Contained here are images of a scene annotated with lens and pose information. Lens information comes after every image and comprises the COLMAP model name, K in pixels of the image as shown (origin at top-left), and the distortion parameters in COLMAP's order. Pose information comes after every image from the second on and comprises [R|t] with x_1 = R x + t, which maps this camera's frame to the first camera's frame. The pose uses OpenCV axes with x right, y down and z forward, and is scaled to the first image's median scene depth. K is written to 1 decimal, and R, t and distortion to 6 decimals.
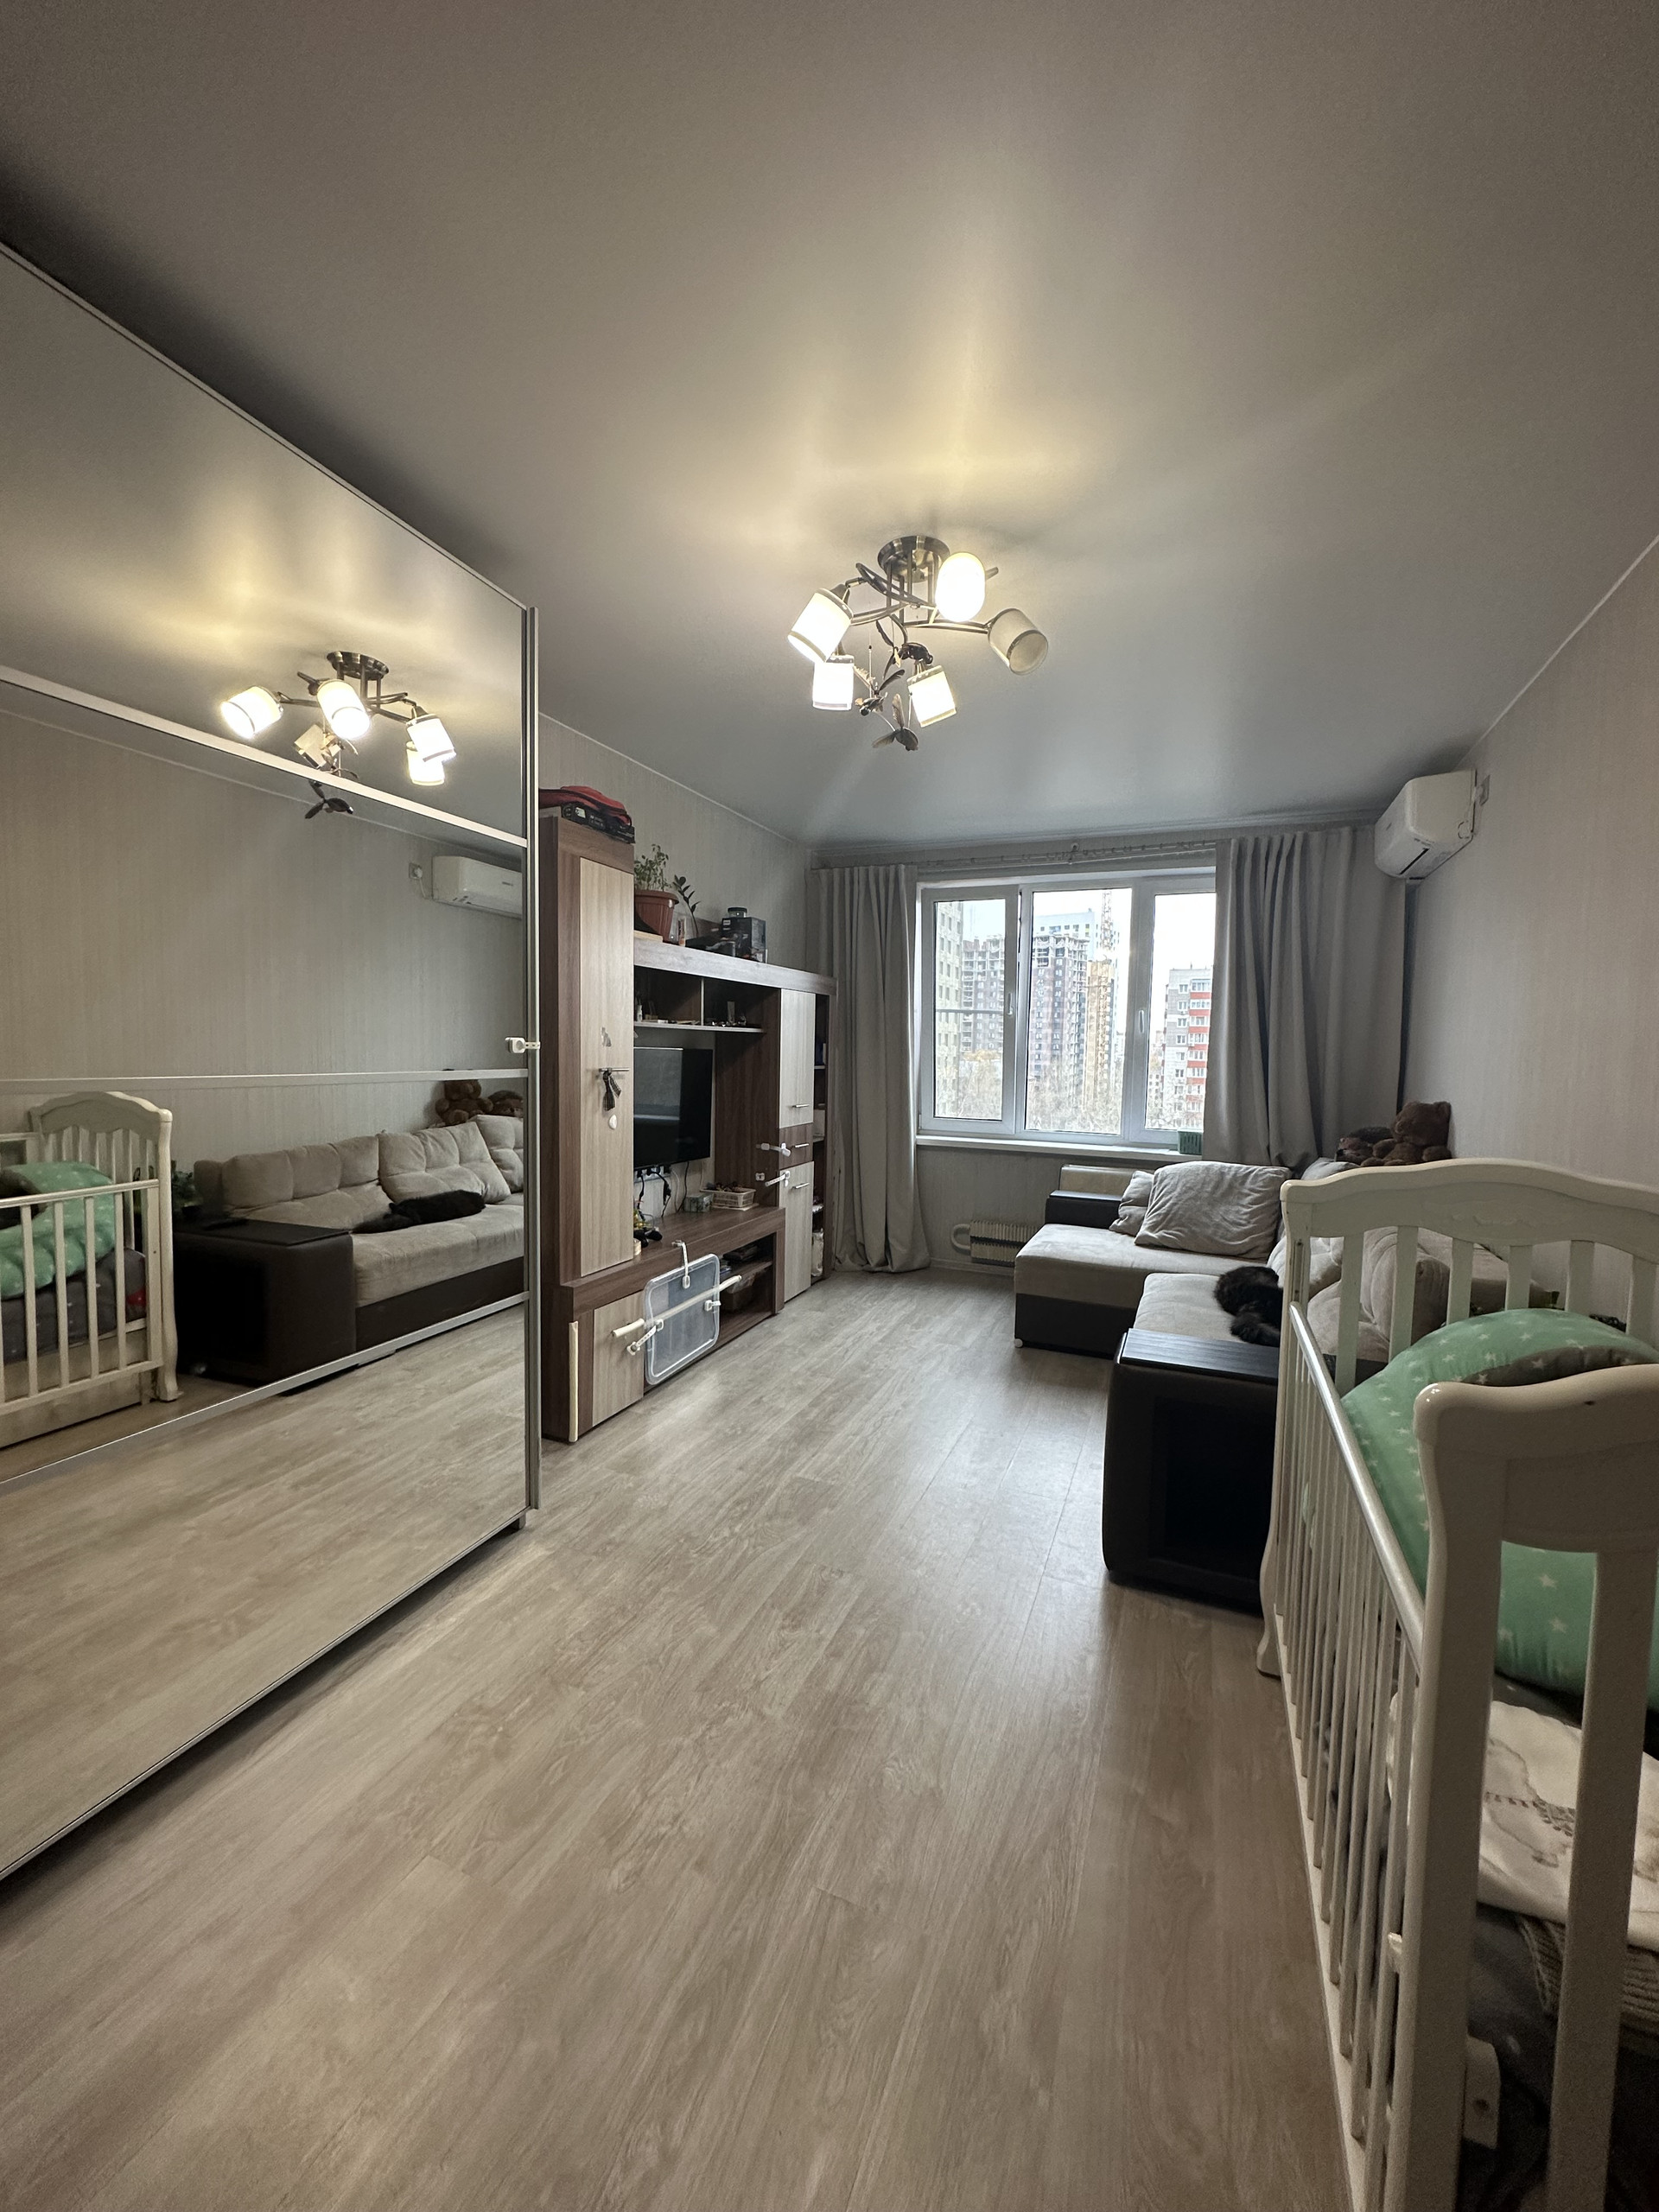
lens RADIAL K [[877.0, 0, 829.5], [0, 877.0, 1106.0], [0, 0, 1]] dist [-0.004677, -0.000163]
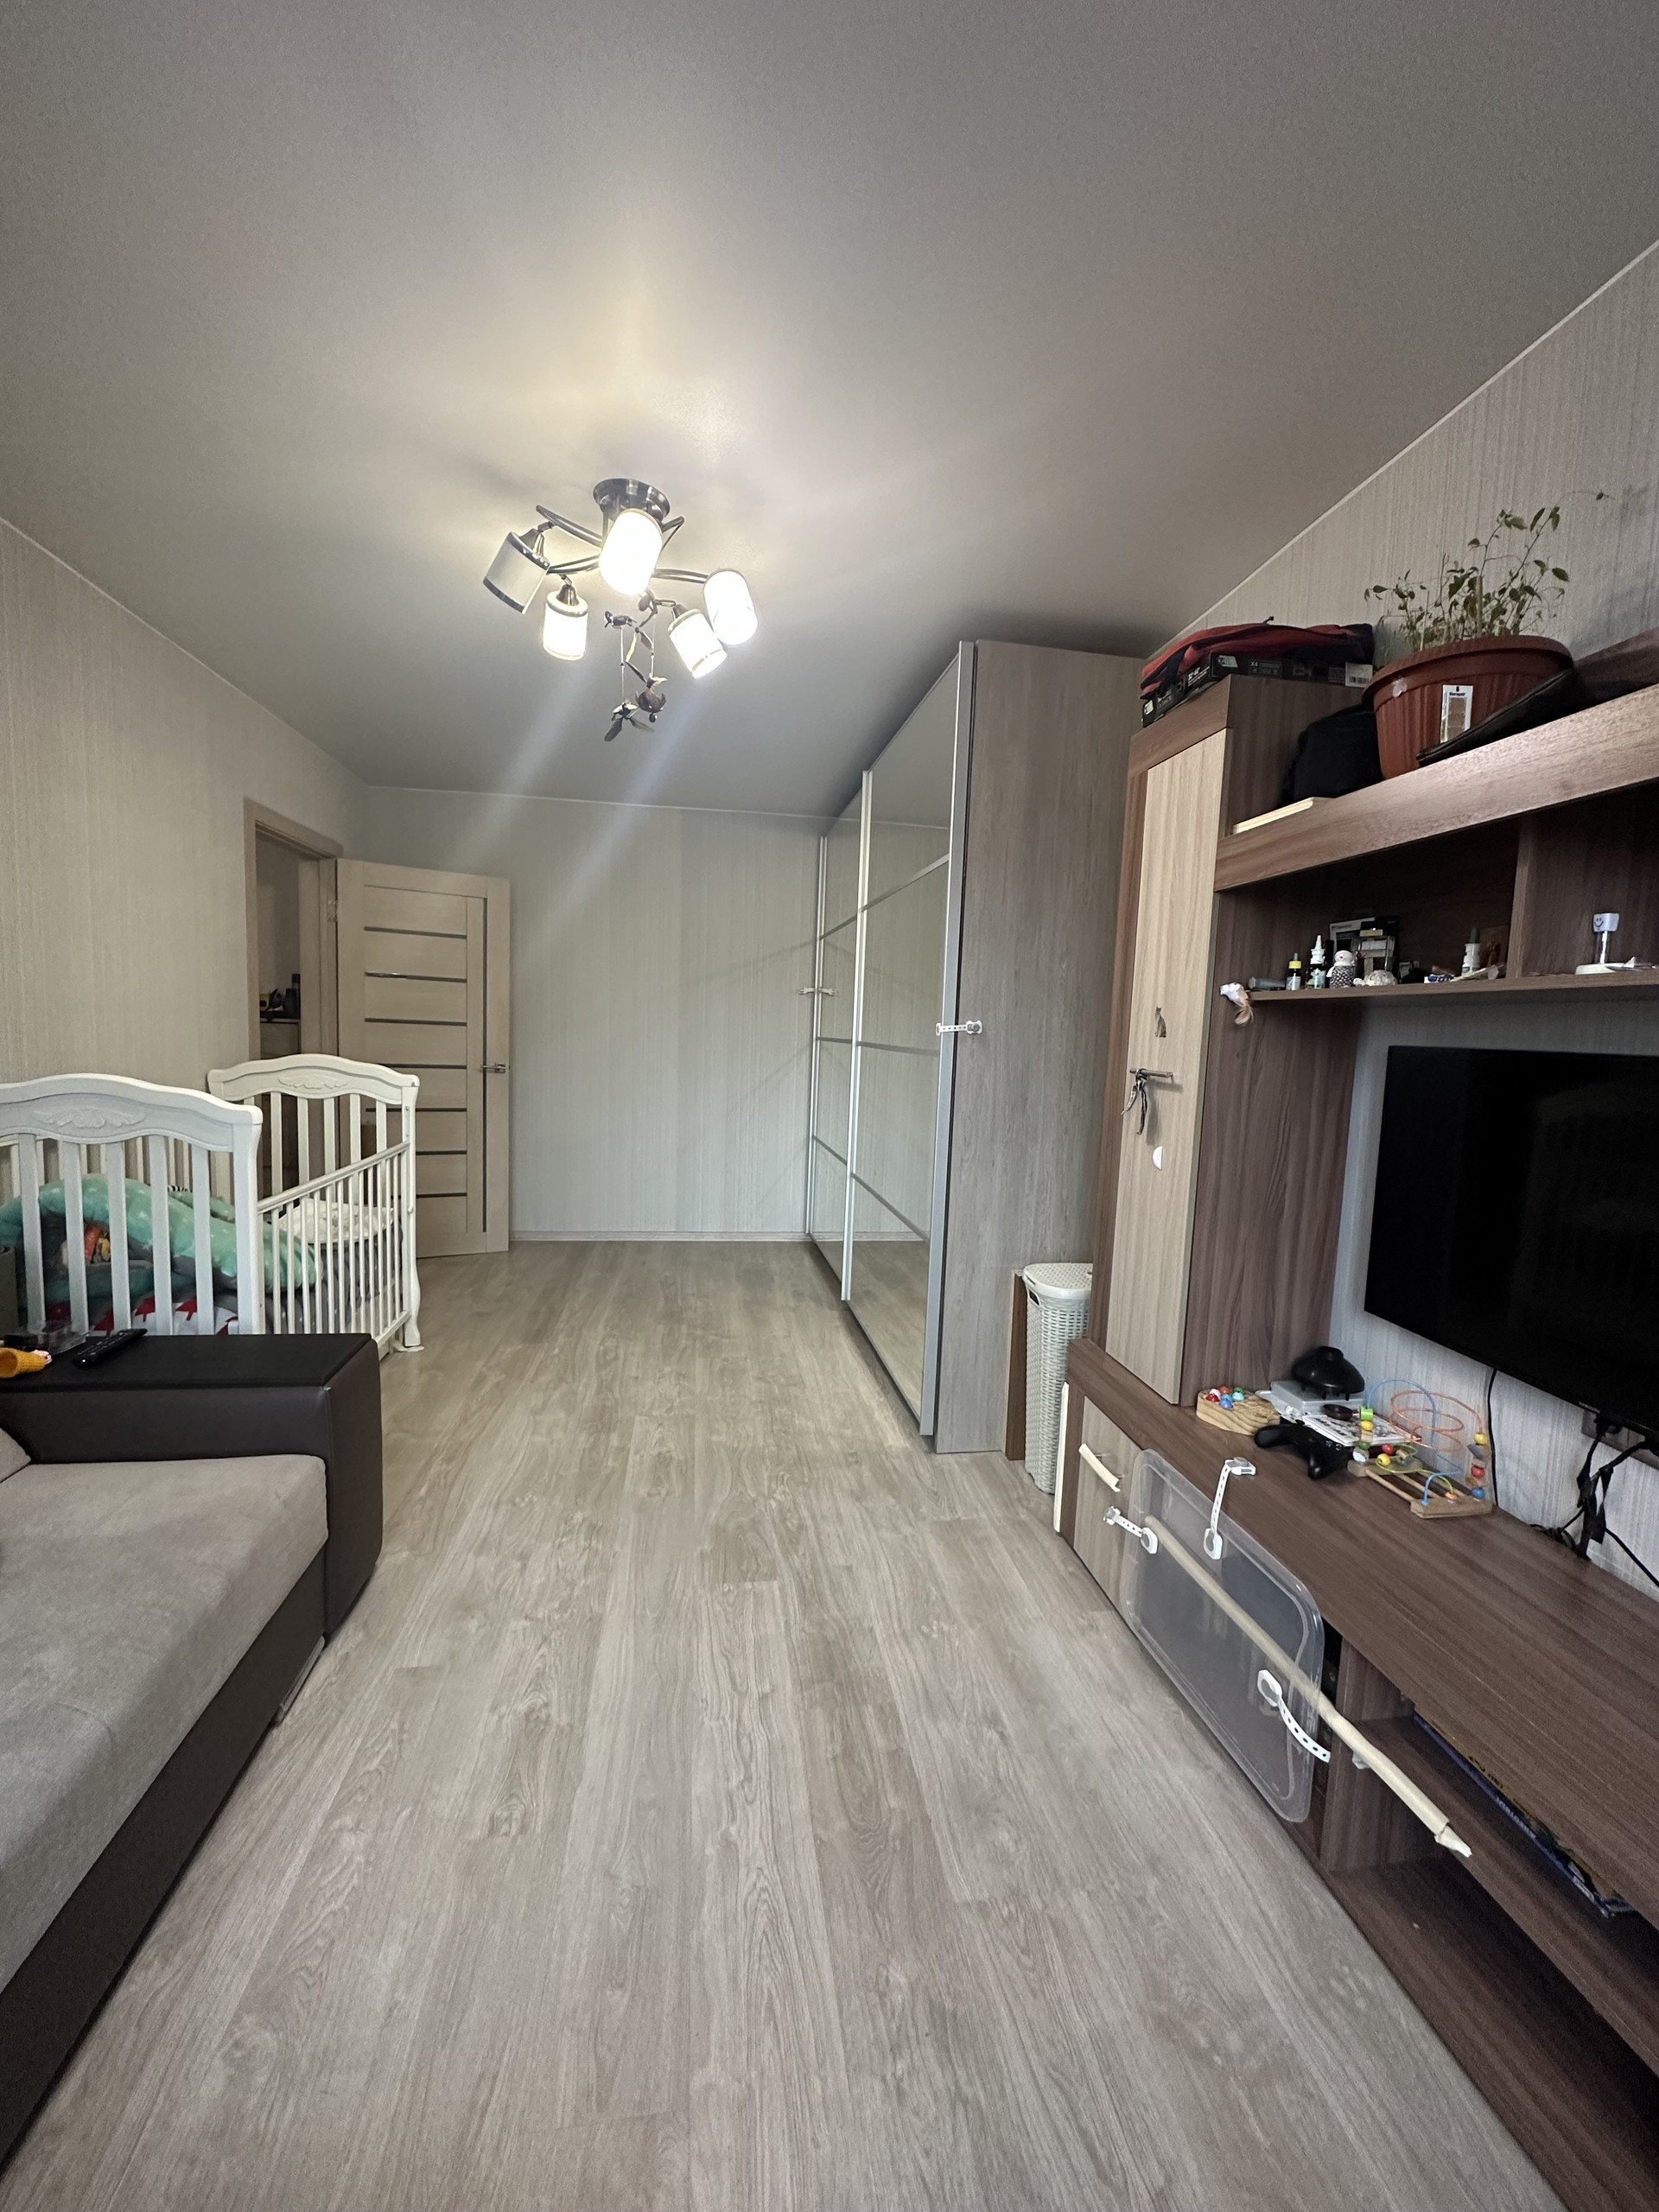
lens RADIAL K [[877.0, 0, 829.5], [0, 877.0, 1106.0], [0, 0, 1]] dist [-0.004677, -0.000163]
pose [[-0.852070, -0.000061, -0.523428, 0.329768], [-0.082990, 0.987367, 0.134981, -0.096976], [0.516807, 0.158453, -0.841311, 1.632572]]
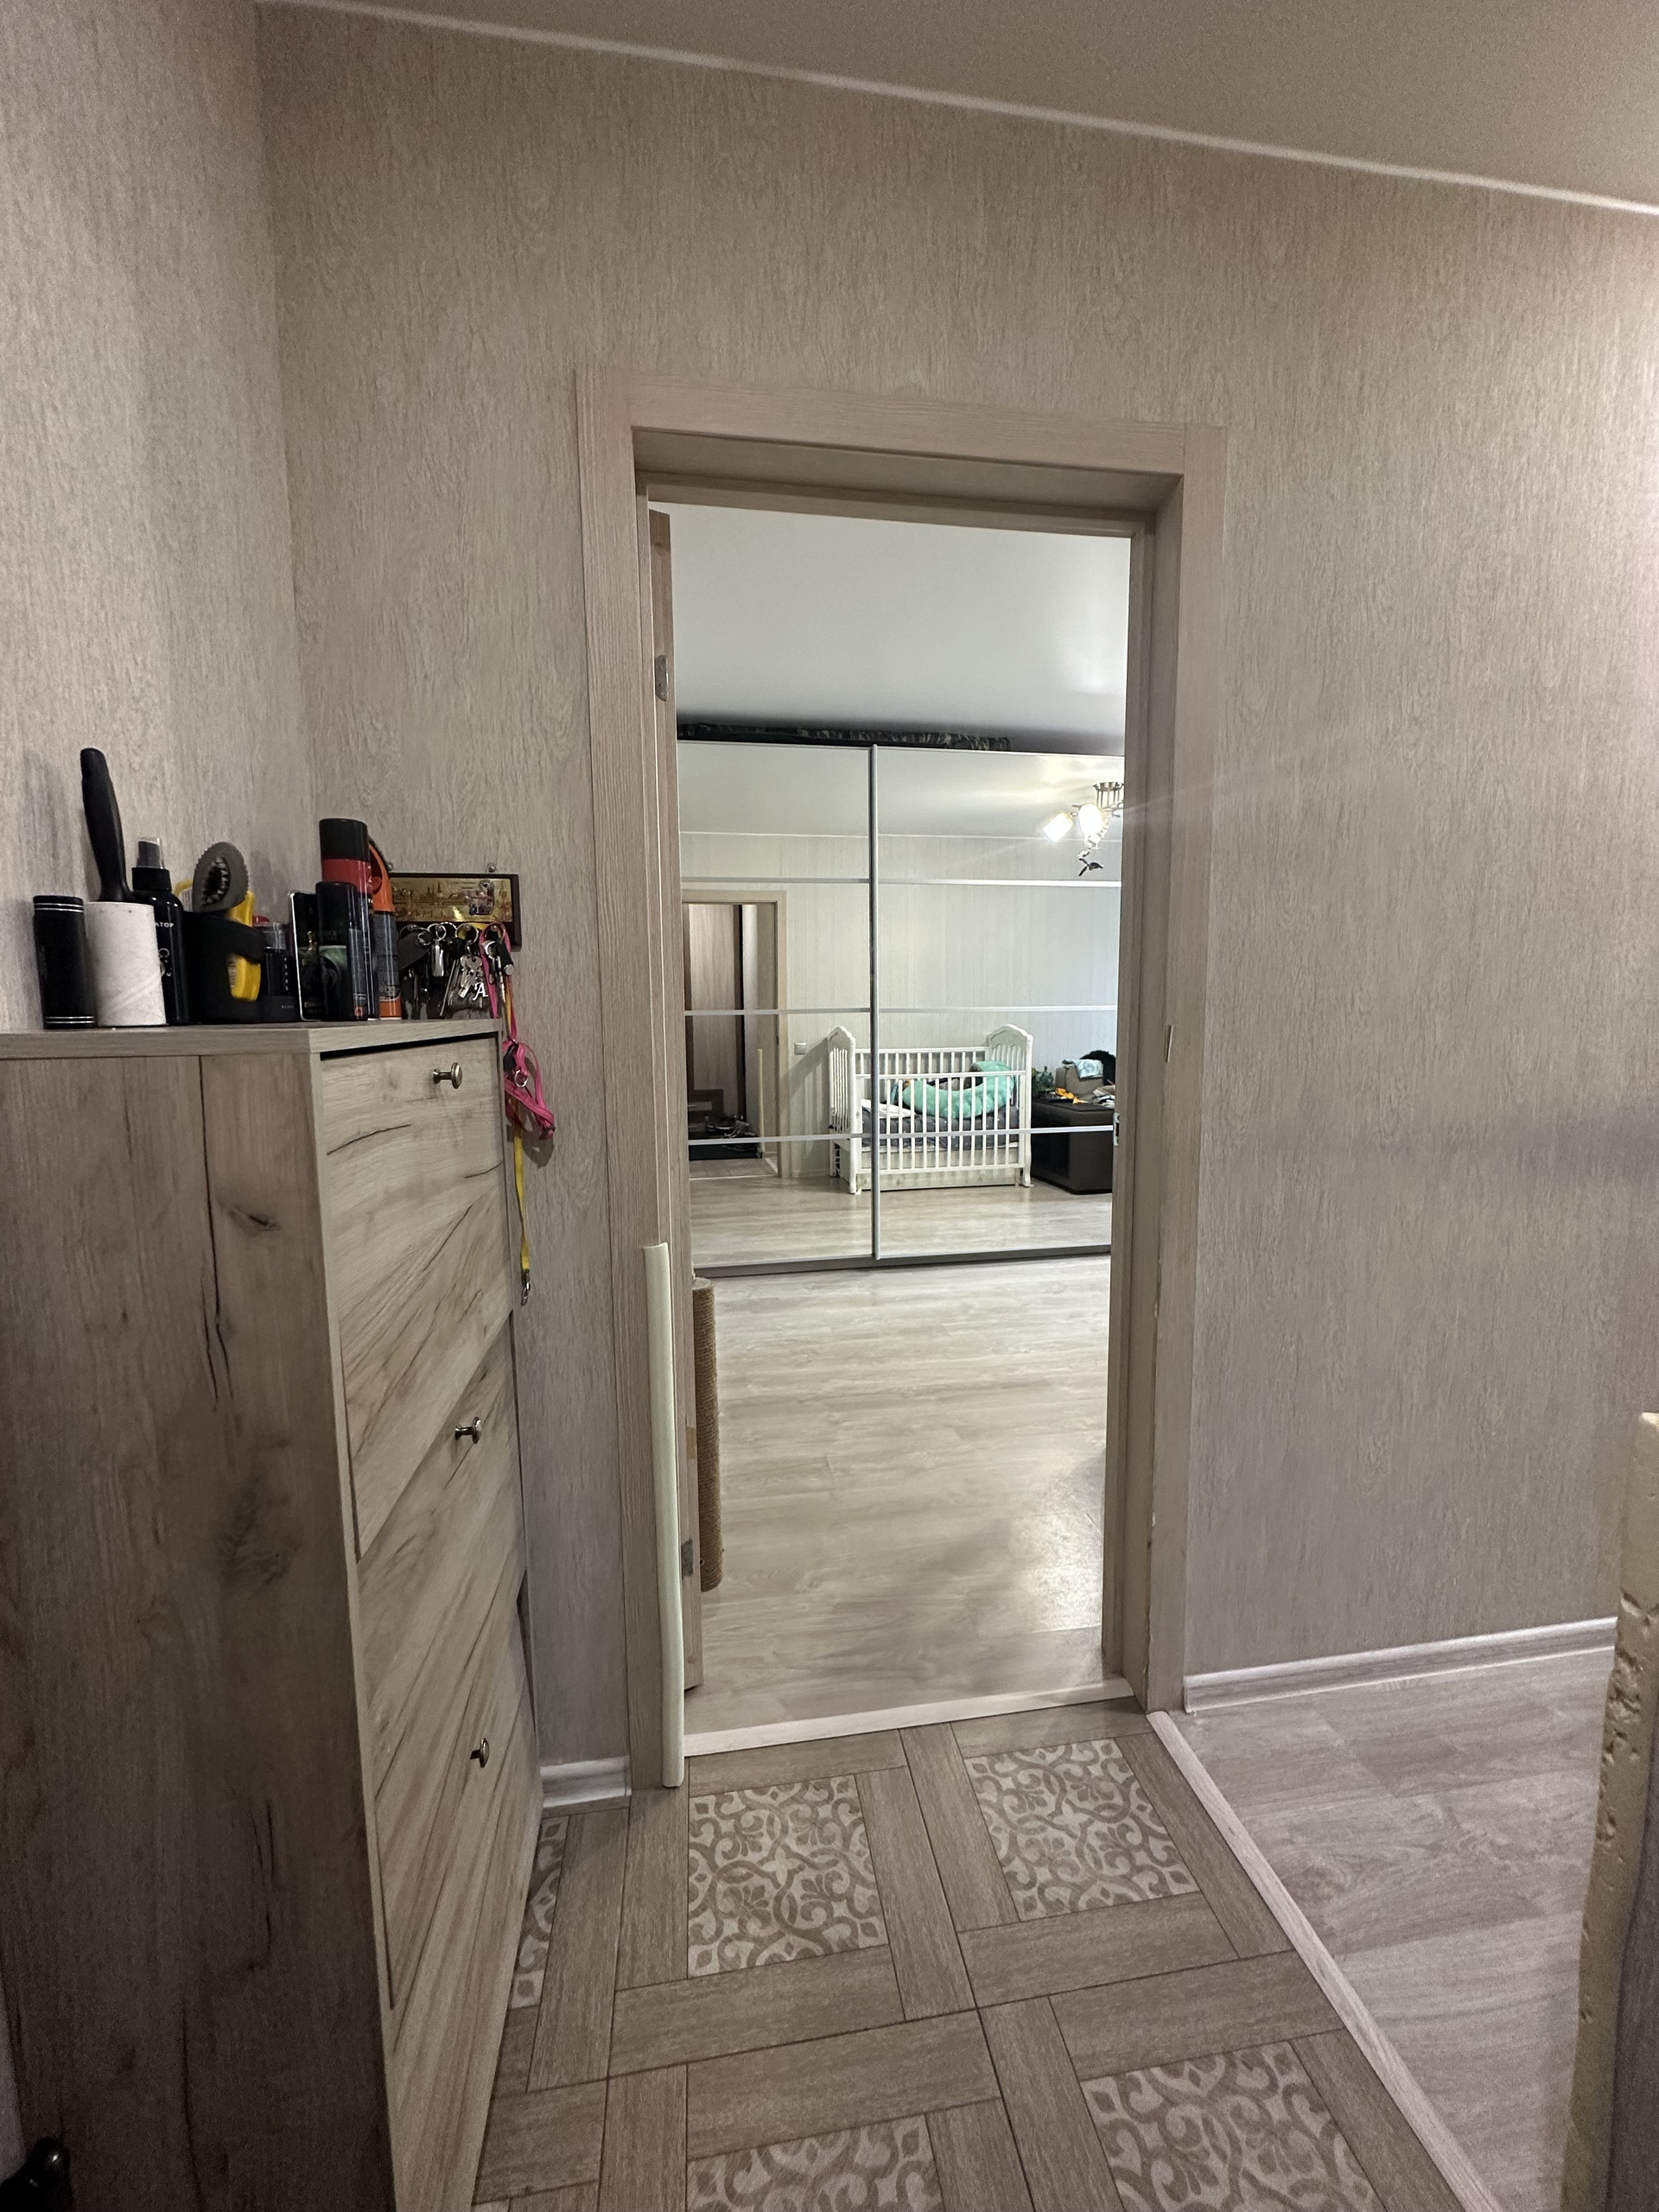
lens RADIAL K [[877.0, 0, 829.5], [0, 877.0, 1106.0], [0, 0, 1]] dist [-0.004677, -0.000163]
pose [[0.525720, 0.070071, -0.847767, 0.781262], [-0.035697, 0.997541, 0.060313, 0.070599], [0.849908, -0.001445, 0.526929, -0.472692]]
